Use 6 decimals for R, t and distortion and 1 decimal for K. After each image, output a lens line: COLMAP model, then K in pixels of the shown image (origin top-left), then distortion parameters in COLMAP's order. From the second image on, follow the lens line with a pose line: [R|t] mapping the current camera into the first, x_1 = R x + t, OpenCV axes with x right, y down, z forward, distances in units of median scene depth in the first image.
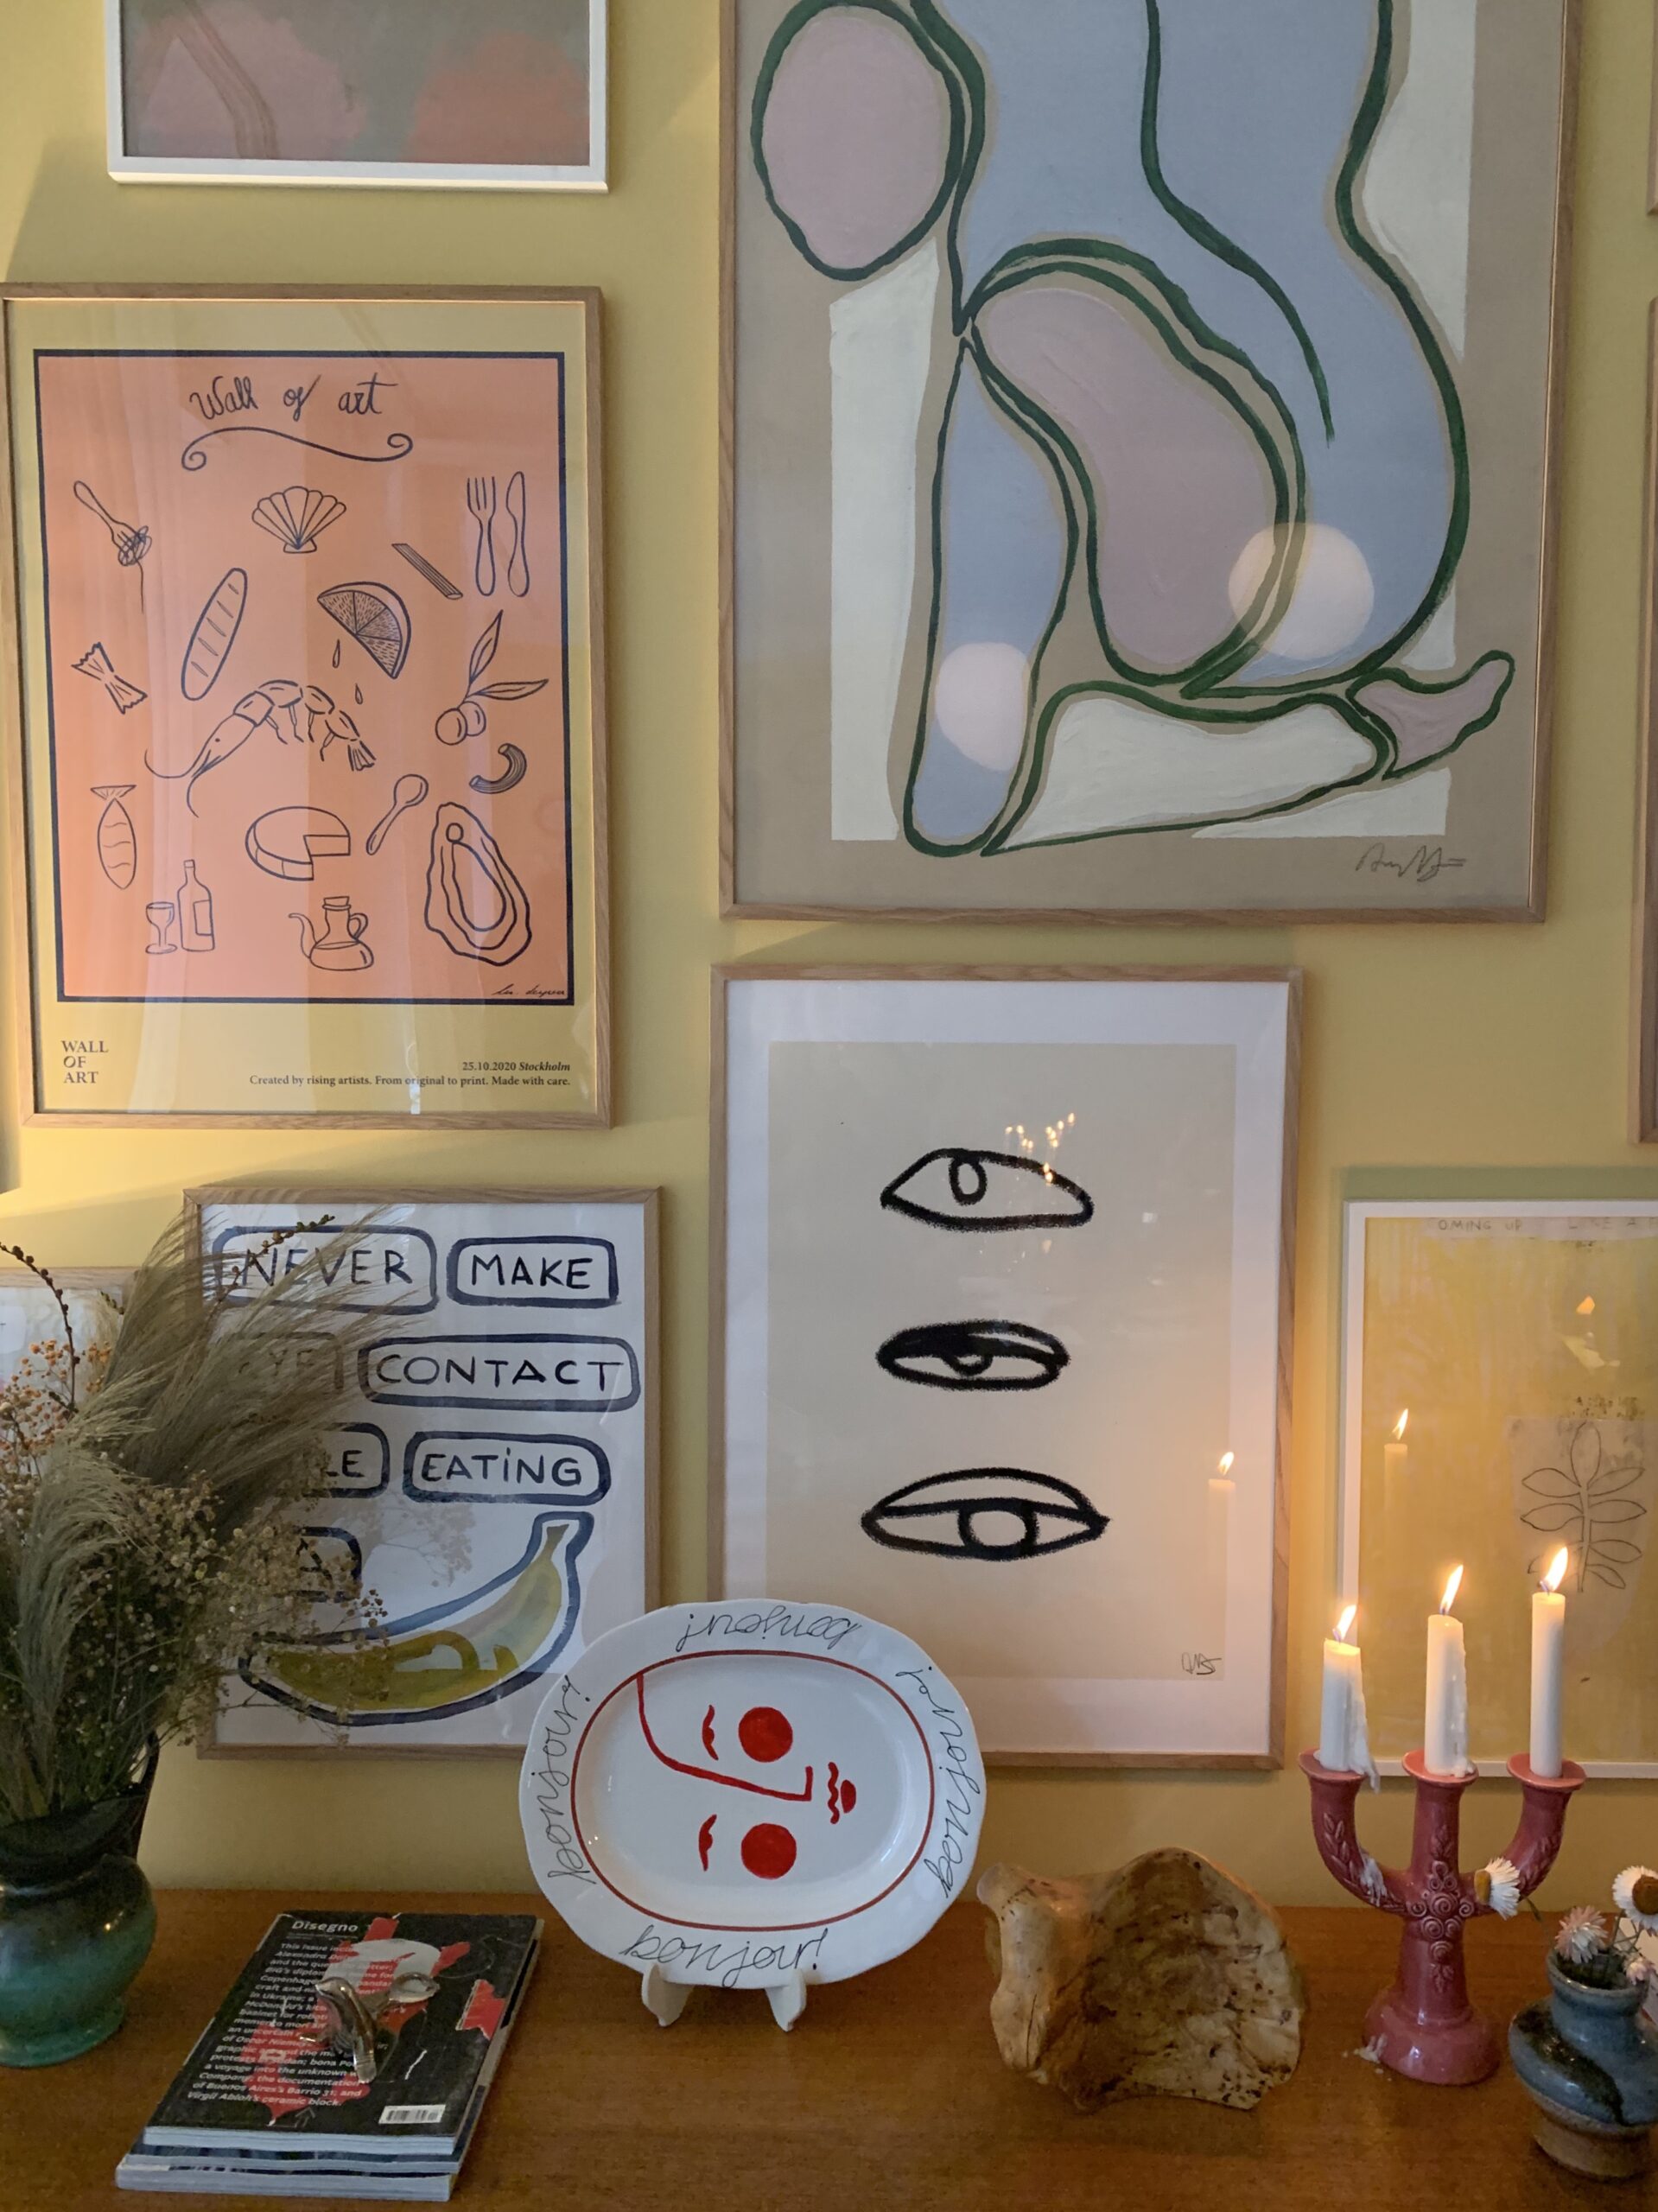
lens RADIAL K [[1720.3, 0, 825.4], [0, 1720.3, 1100.5], [0, 0, 1]] dist [0.021500, -0.027593]
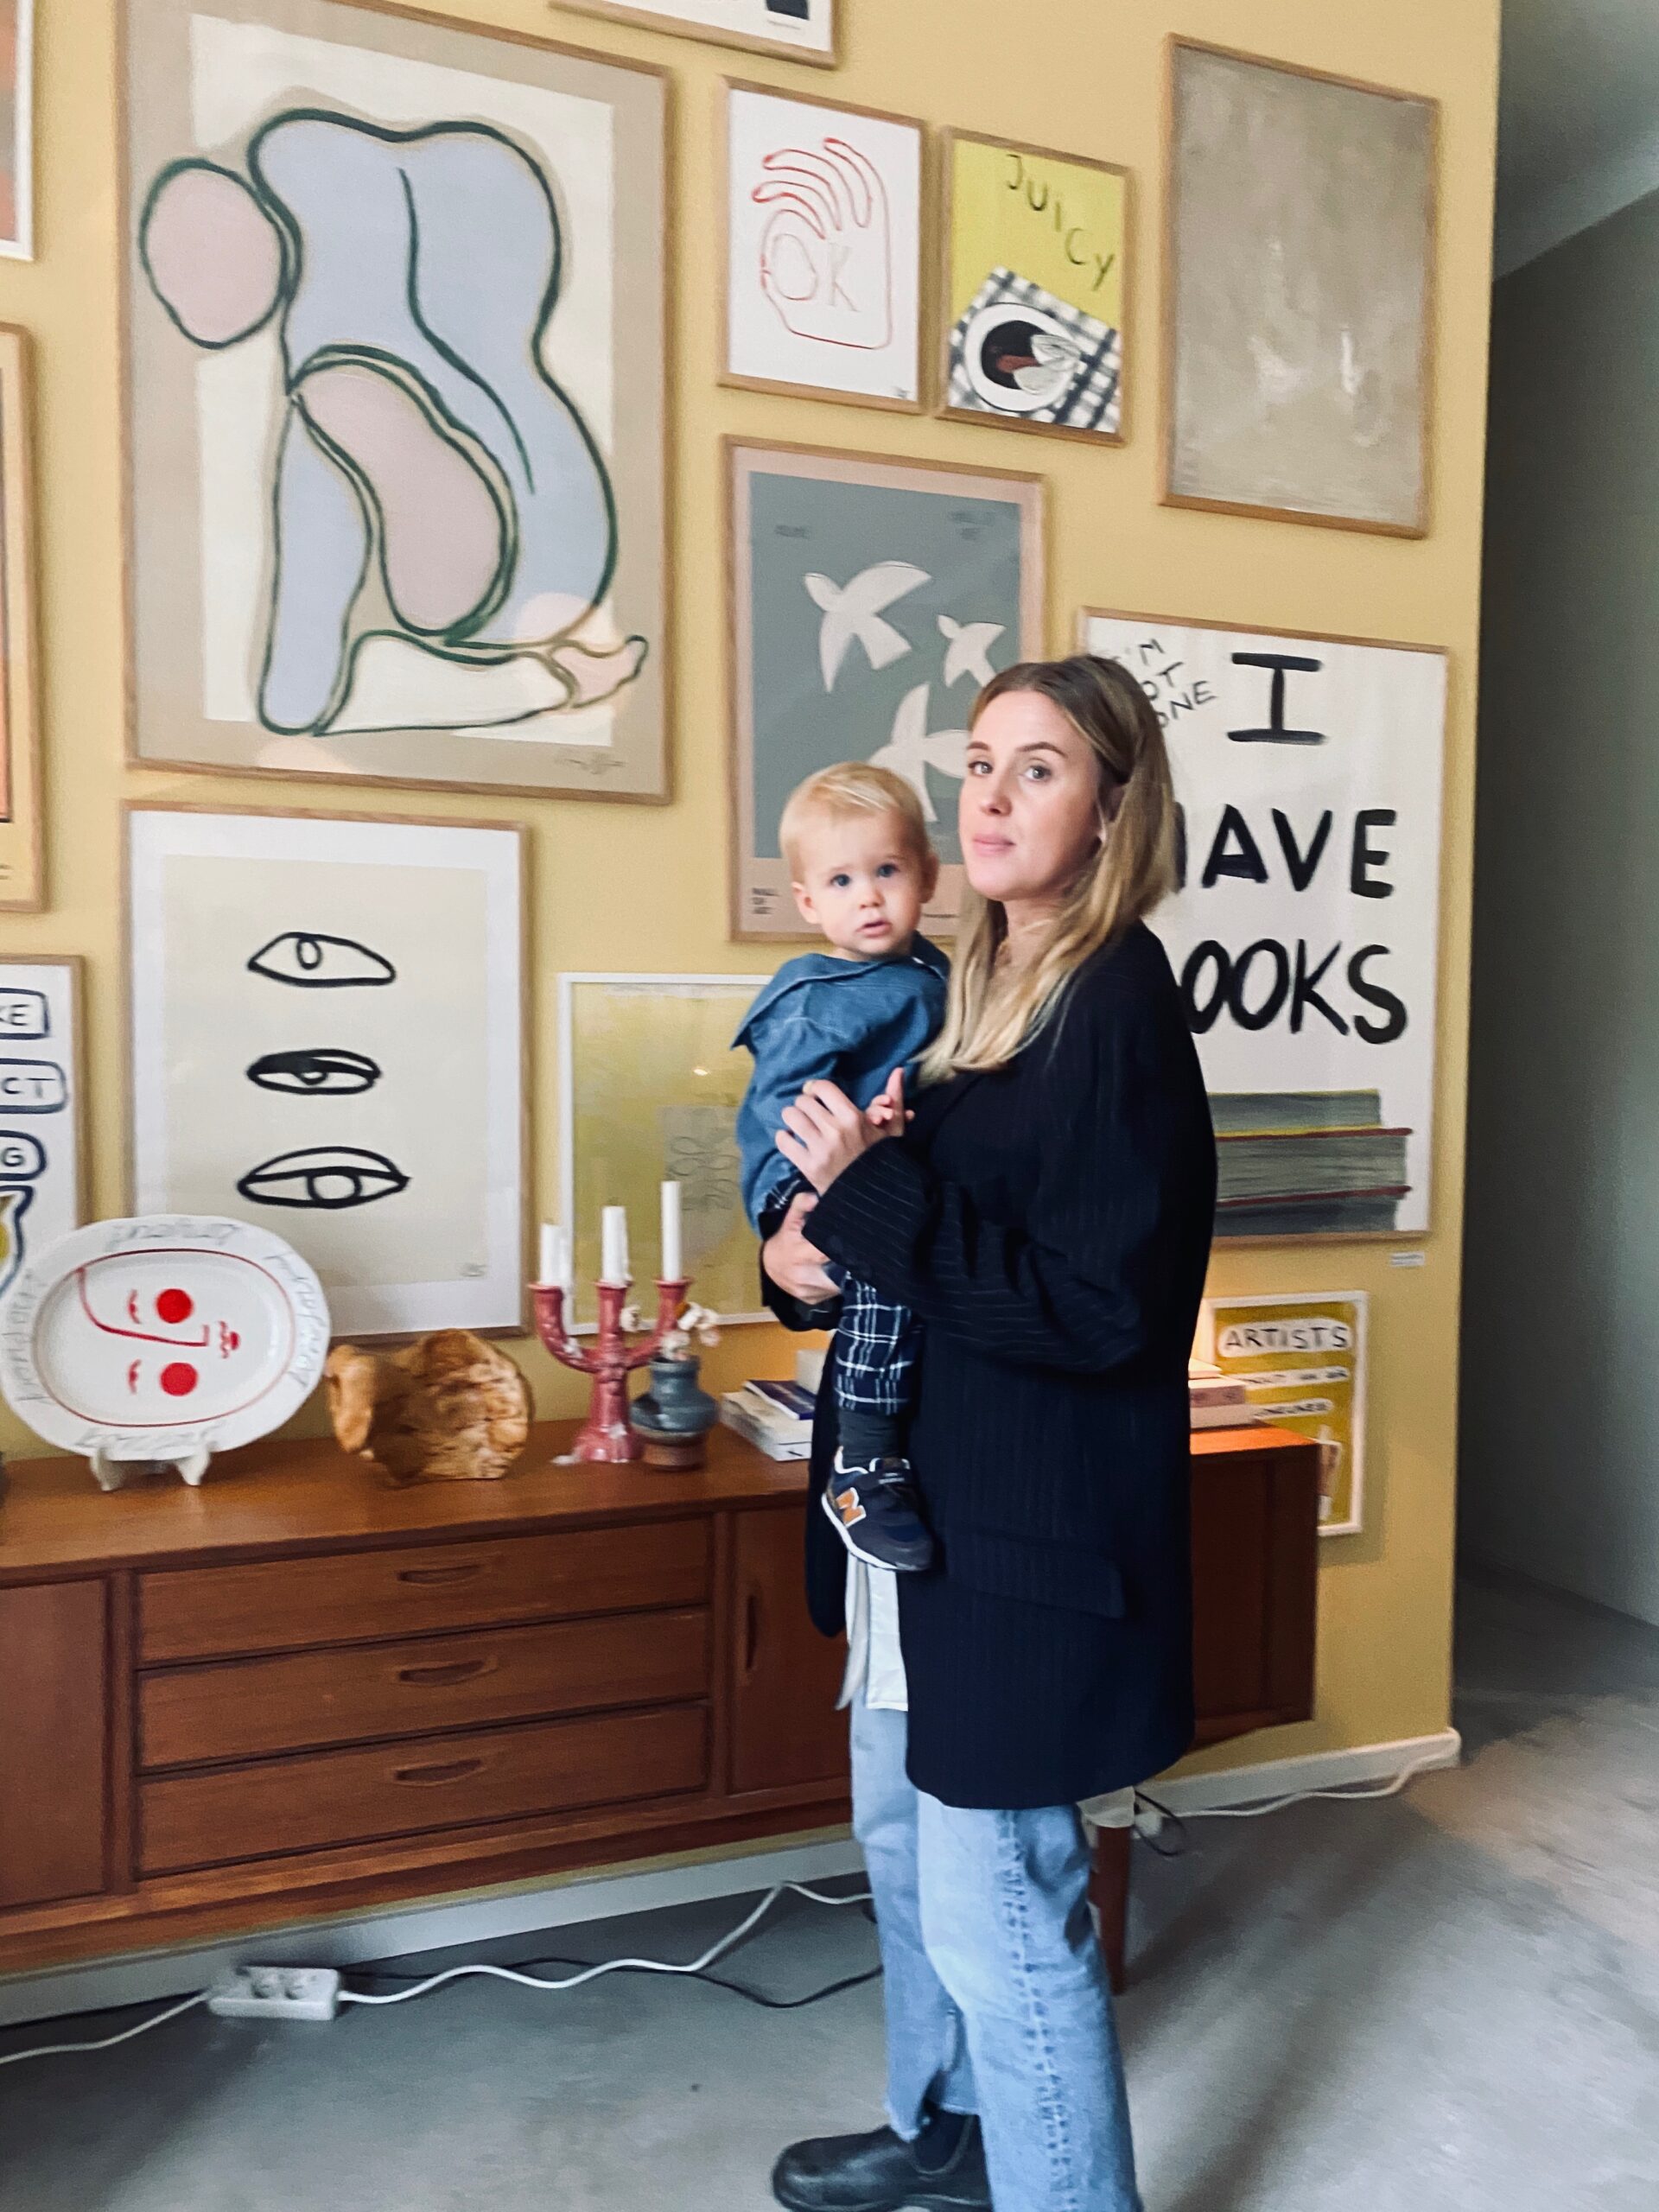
lens RADIAL K [[1667.3, 0, 823.9], [0, 1667.3, 1116.1], [0, 0, 1]] dist [0.027641, -0.023941]
pose [[0.924533, -0.016857, 0.380730, -0.059599], [0.032141, 0.998911, -0.033820, 0.254760], [-0.379745, 0.043504, 0.924068, -0.516244]]
